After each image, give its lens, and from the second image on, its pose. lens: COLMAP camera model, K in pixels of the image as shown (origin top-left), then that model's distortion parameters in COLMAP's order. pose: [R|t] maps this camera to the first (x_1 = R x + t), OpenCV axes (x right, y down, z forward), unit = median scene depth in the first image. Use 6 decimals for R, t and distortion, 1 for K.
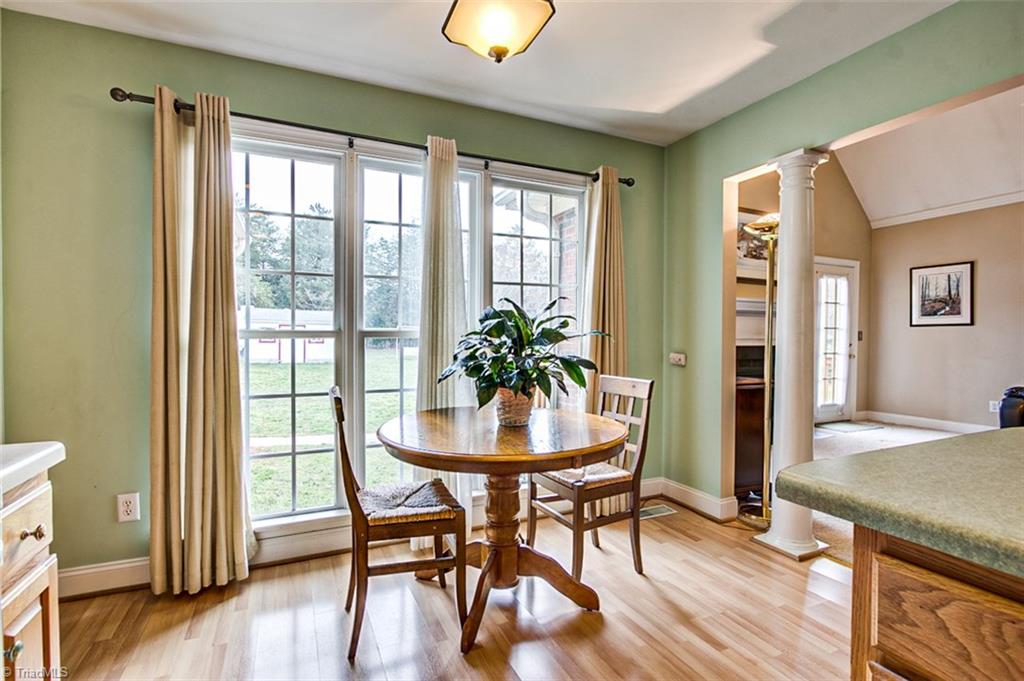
lens RADIAL K [[472.6, 0, 529.5], [0, 472.6, 342.7], [0, 0, 1]] dist [0.001786, -0.000150]
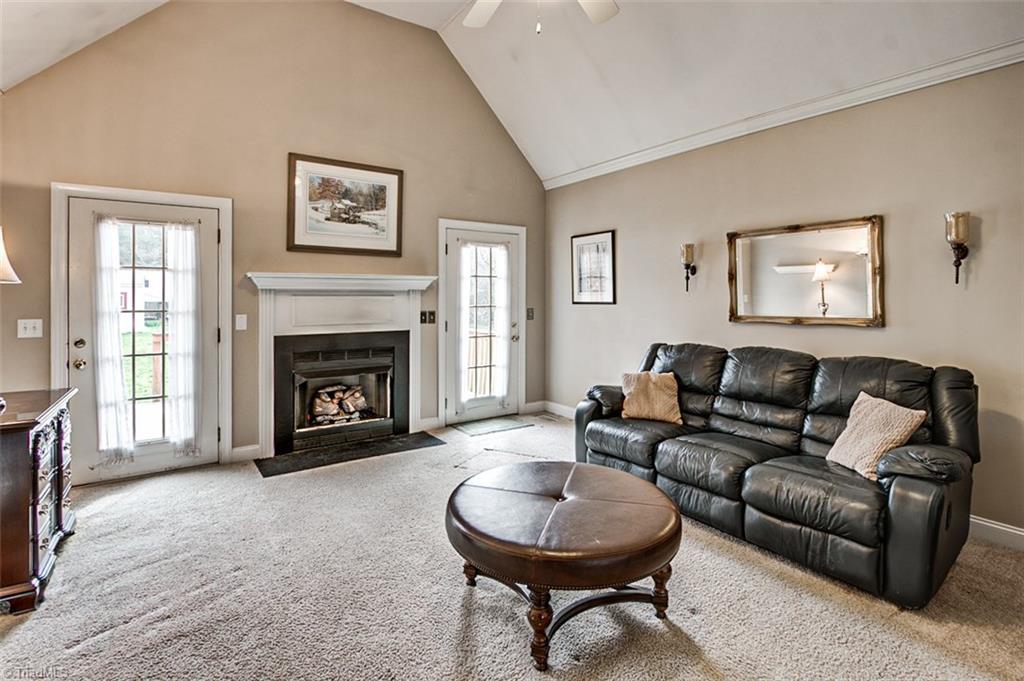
lens RADIAL K [[502.6, 0, 511.9], [0, 502.6, 294.4], [0, 0, 1]] dist [-0.015659, 0.006489]
pose [[0.985578, -0.004035, 0.169175, 0.550774], [0.006458, 0.999884, -0.013775, -0.040453], [-0.169100, 0.014669, 0.985490, 0.116828]]
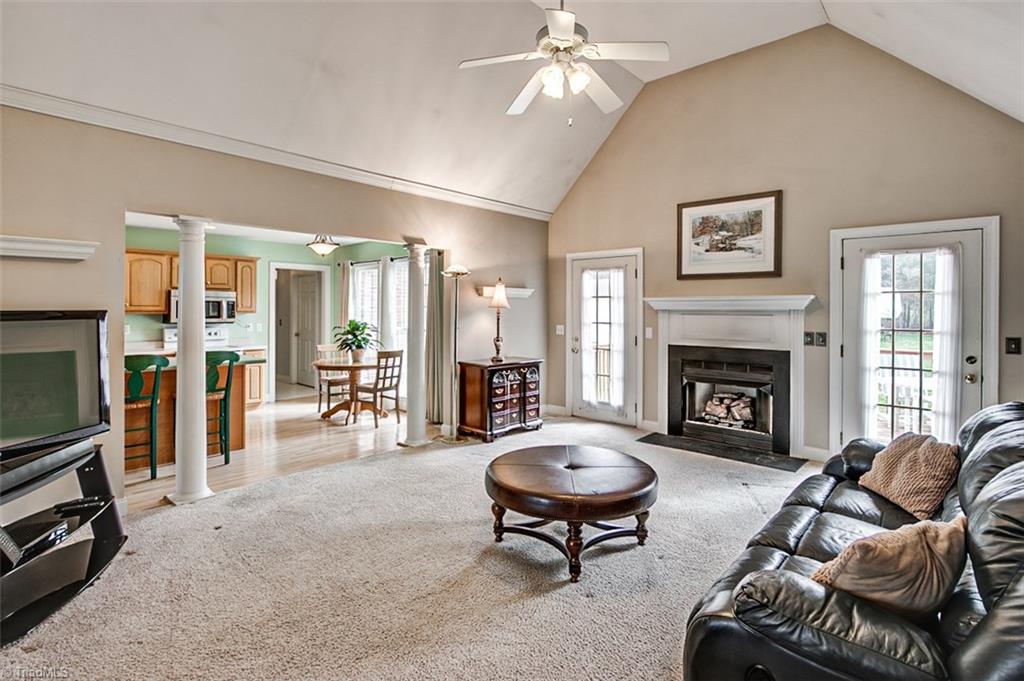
lens RADIAL K [[502.6, 0, 508.7], [0, 502.6, 308.8], [0, 0, 1]] dist [-0.015659, 0.006489]
pose [[0.378378, -0.003711, -0.925644, 1.096537], [-0.014016, 0.999854, -0.009737, -0.047444], [0.925545, 0.016658, 0.378271, 0.234313]]
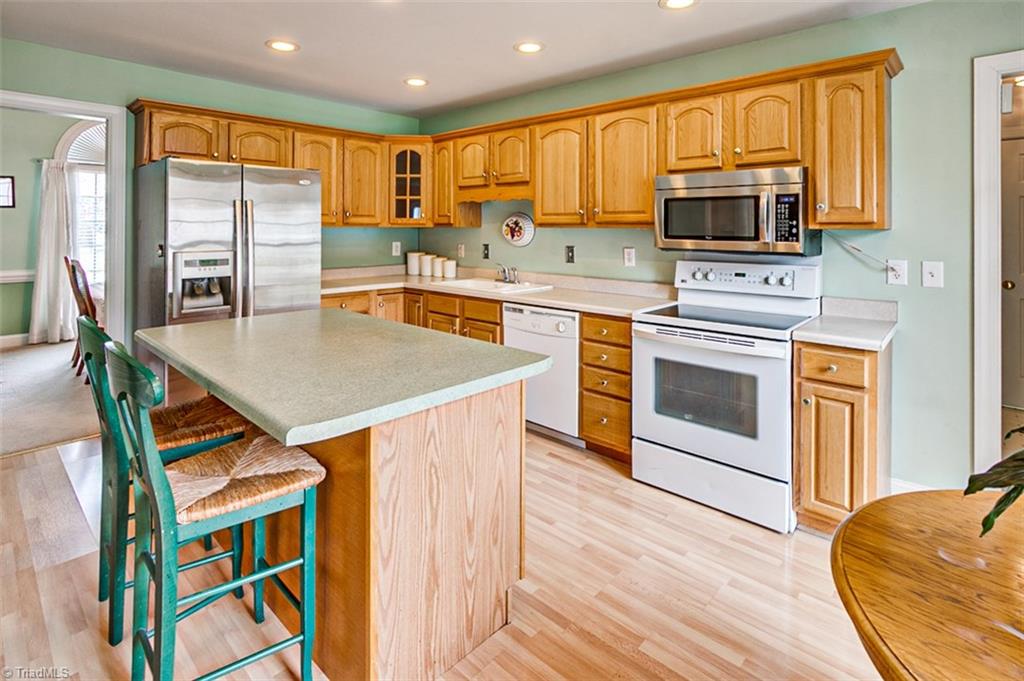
lens RADIAL K [[502.6, 0, 510.2], [0, 502.6, 229.3], [0, 0, 1]] dist [-0.015659, 0.006489]
pose [[-0.924680, -0.004215, -0.380722, 0.187894], [-0.011072, 0.999814, 0.015822, -0.042856], [0.380584, 0.018846, -0.924554, 0.365620]]
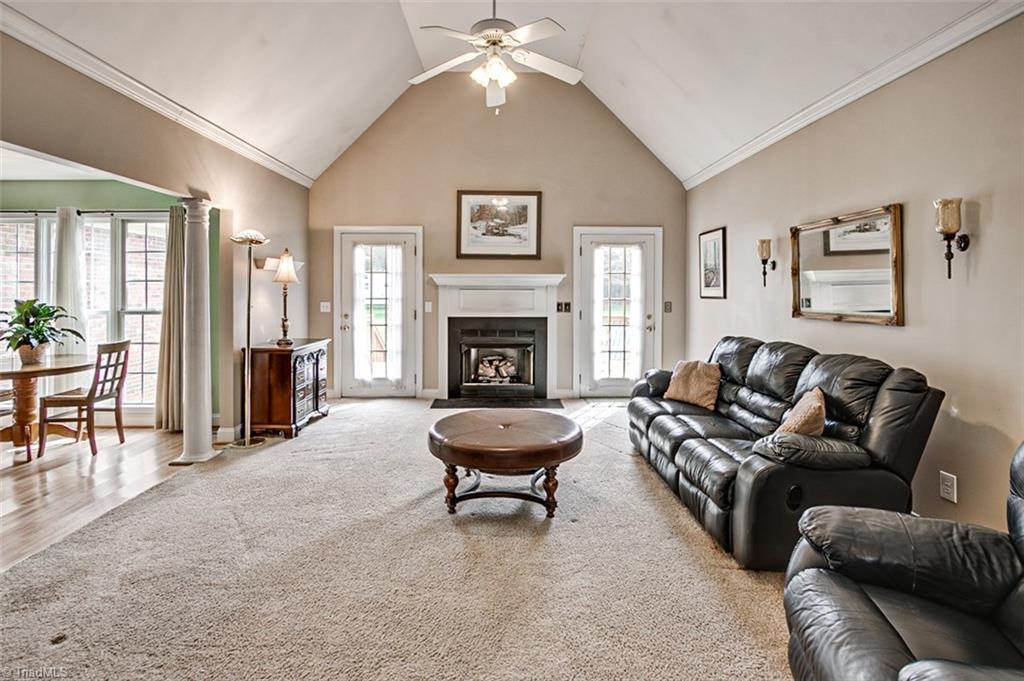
lens RADIAL K [[502.6, 0, 513.8], [0, 502.6, 292.9], [0, 0, 1]] dist [-0.015659, 0.006489]
pose [[0.914058, 0.001261, -0.405582, 0.883939], [-0.003875, 0.999977, -0.005622, -0.038408], [0.405565, 0.006711, 0.914041, -0.024775]]
